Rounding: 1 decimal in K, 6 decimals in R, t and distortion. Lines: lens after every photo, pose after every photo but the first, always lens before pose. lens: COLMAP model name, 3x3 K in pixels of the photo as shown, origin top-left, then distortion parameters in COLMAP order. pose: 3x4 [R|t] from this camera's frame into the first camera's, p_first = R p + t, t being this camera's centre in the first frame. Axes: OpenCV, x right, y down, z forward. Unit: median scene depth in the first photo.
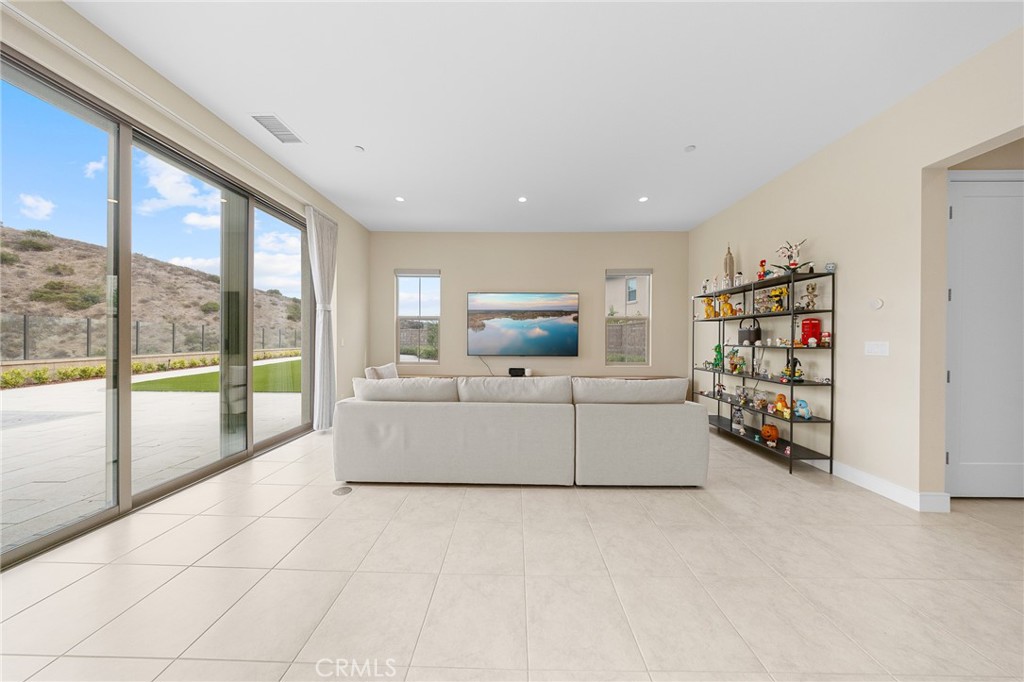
lens RADIAL K [[297.6, 0, 512.0], [0, 297.6, 341.0], [0, 0, 1]] dist [-0.010330, 0.001736]
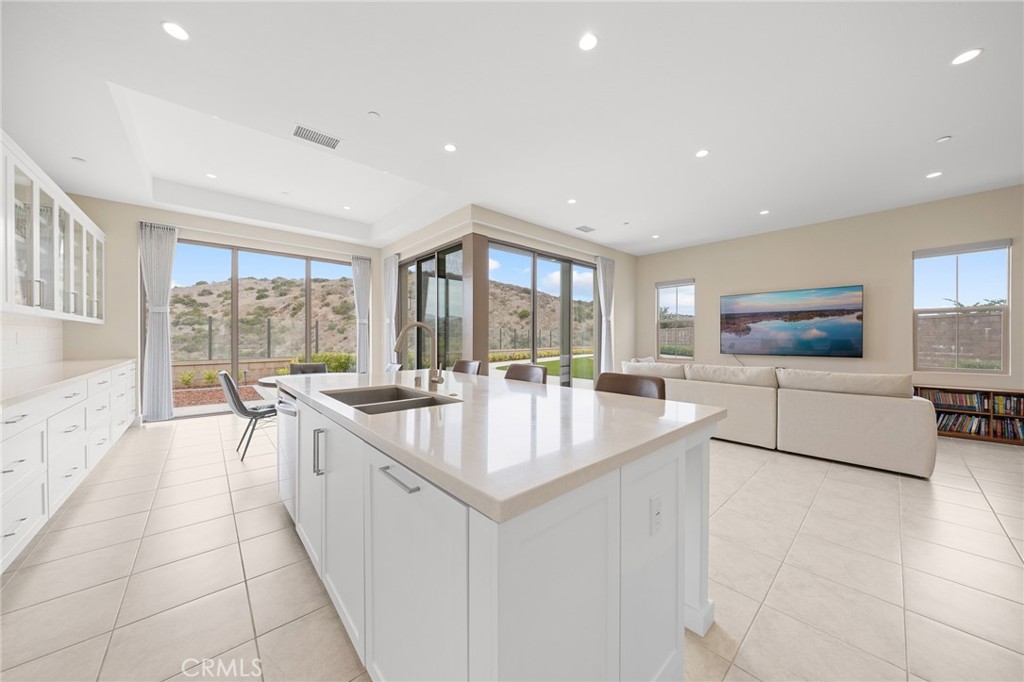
lens RADIAL K [[343.6, 0, 509.4], [0, 343.6, 338.1], [0, 0, 1]] dist [-0.001367, -0.000071]
pose [[0.671937, -0.005720, -0.740587, 0.122725], [-0.000666, 0.999965, -0.008327, 0.001169], [0.740608, 0.006088, 0.671909, -0.201935]]
